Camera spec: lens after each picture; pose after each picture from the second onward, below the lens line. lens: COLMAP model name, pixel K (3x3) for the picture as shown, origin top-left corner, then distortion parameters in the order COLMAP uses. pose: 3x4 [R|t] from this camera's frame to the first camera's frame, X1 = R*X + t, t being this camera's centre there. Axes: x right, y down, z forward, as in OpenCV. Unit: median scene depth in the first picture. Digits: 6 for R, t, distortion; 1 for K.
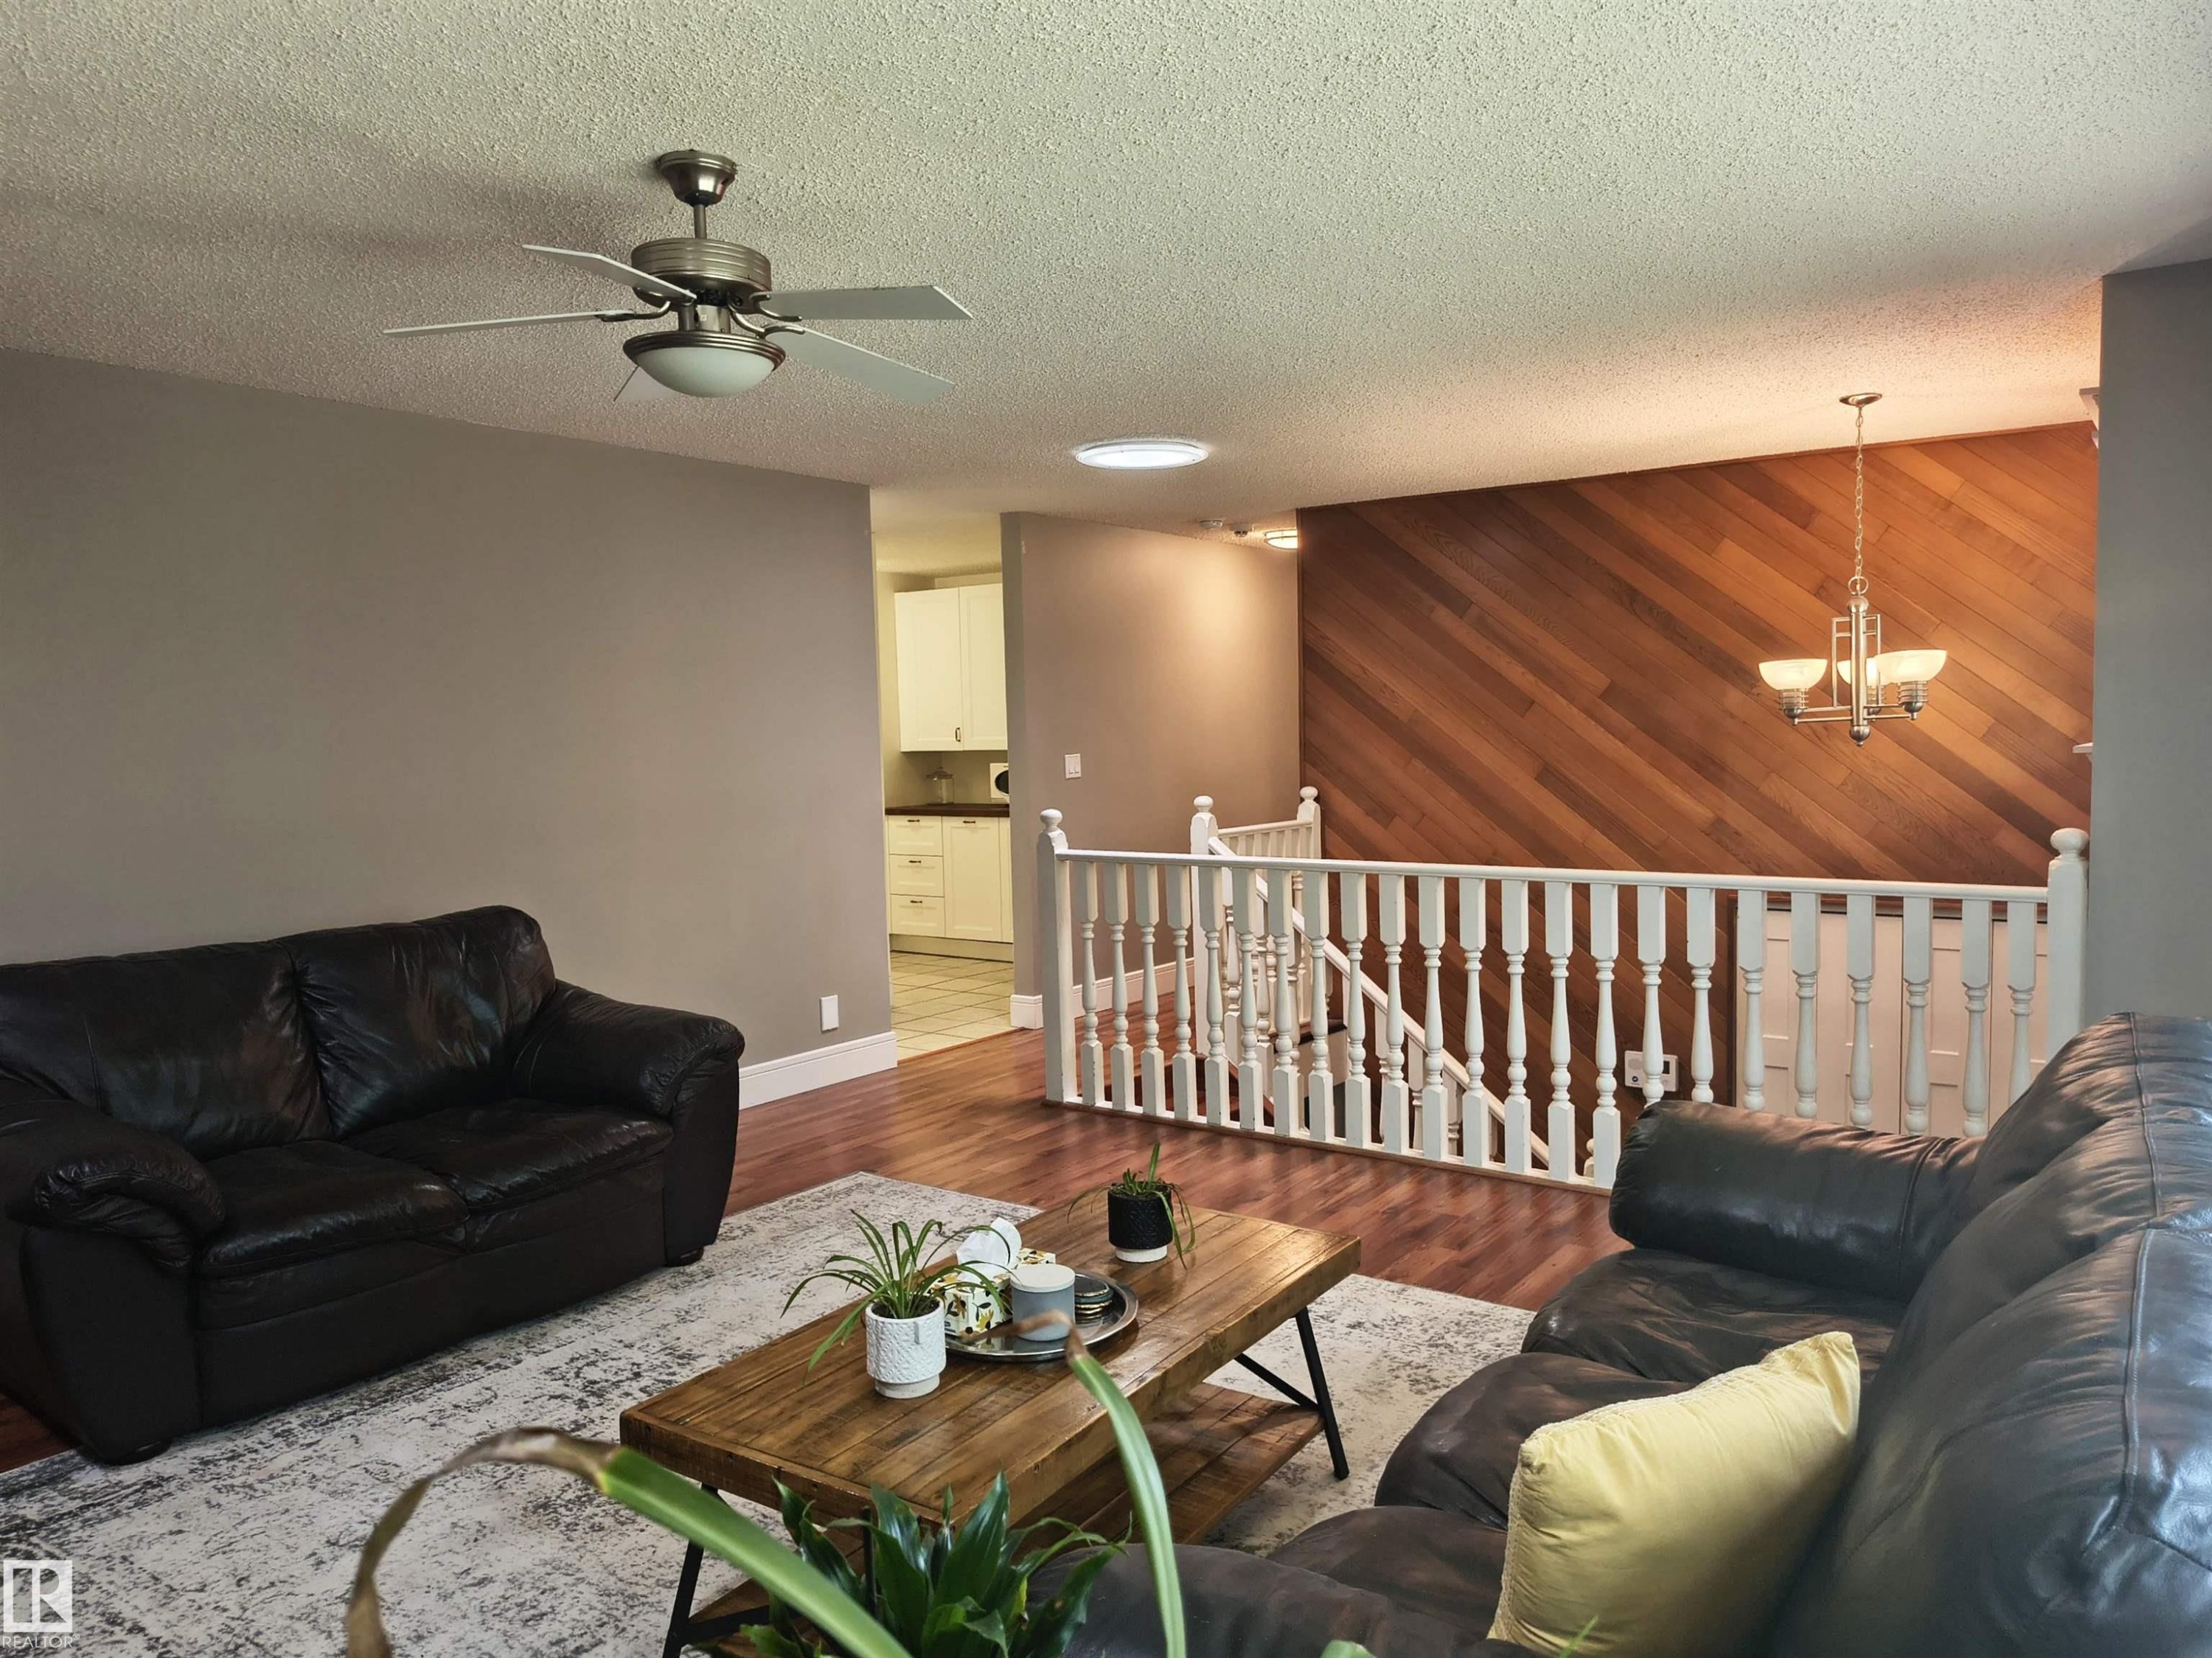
lens RADIAL K [[1520.9, 0, 1117.9], [0, 1520.9, 833.9], [0, 0, 1]] dist [0.011896, -0.012975]
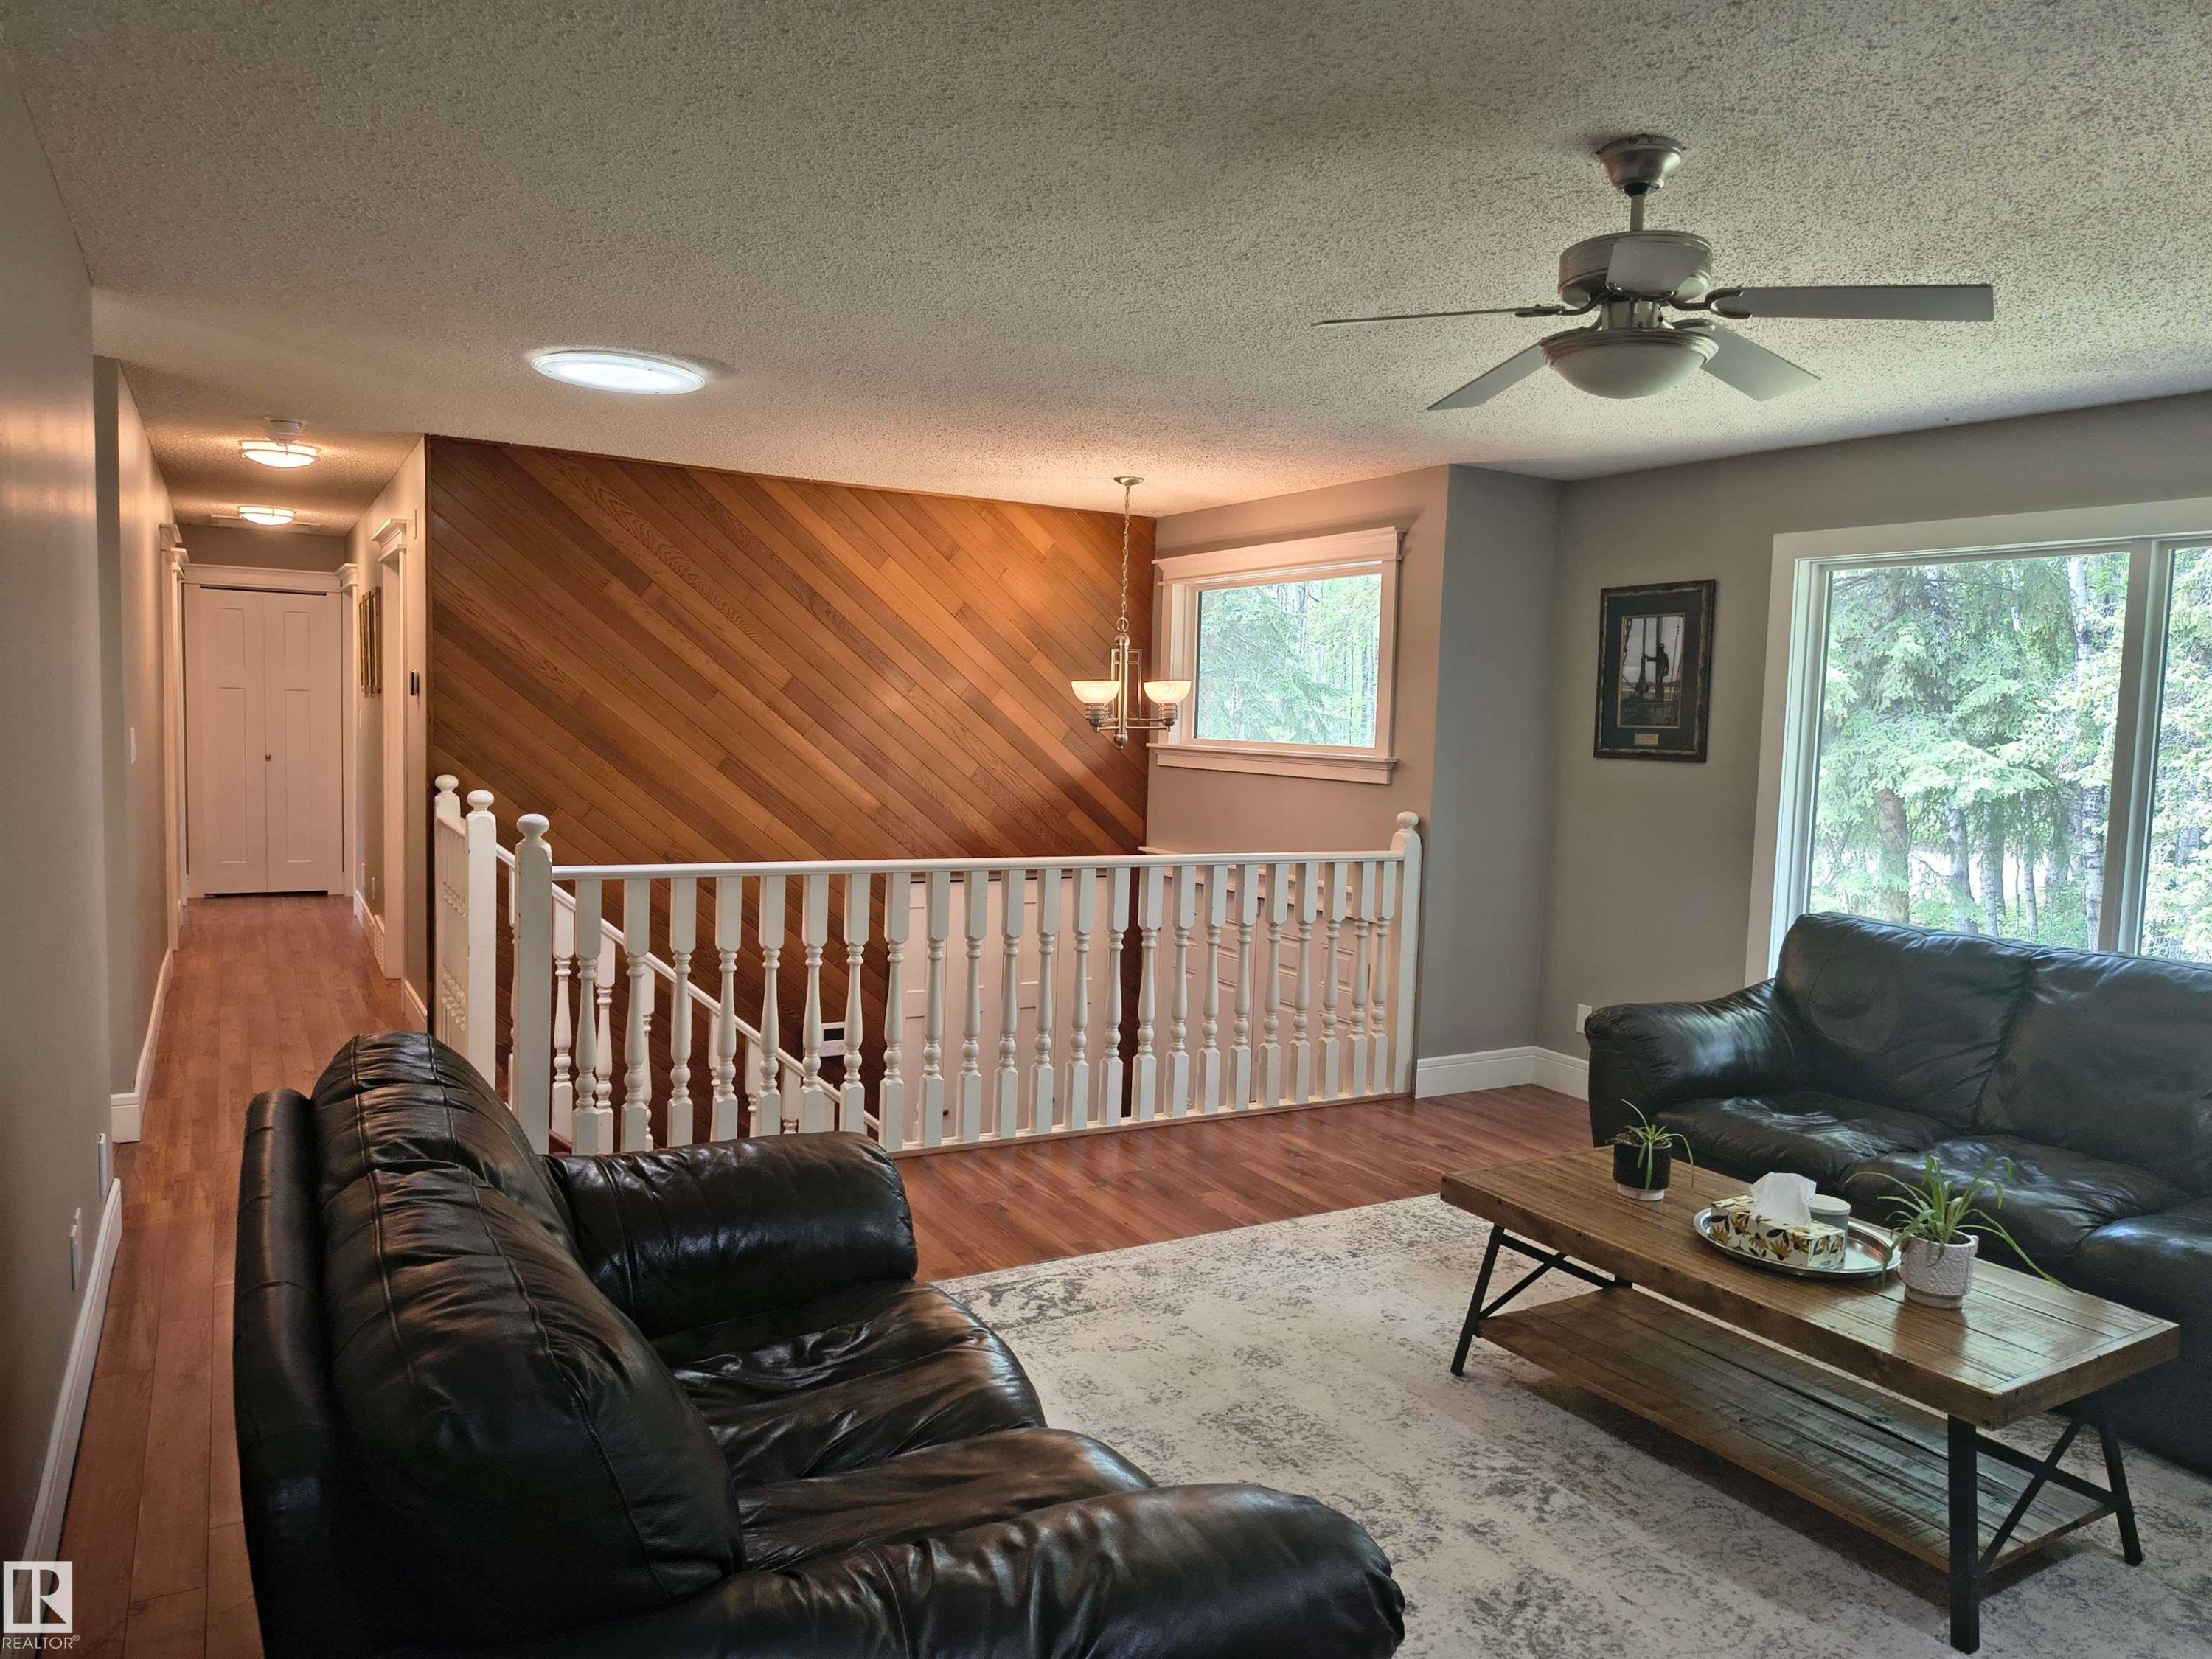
lens RADIAL K [[1521.0, 0, 1115.3], [0, 1521.0, 824.2], [0, 0, 1]] dist [0.011896, -0.012975]
pose [[0.416240, -0.035151, 0.908575, -0.545075], [0.018098, 0.999375, 0.030373, -0.027426], [-0.909074, 0.003801, 0.416616, 0.375076]]
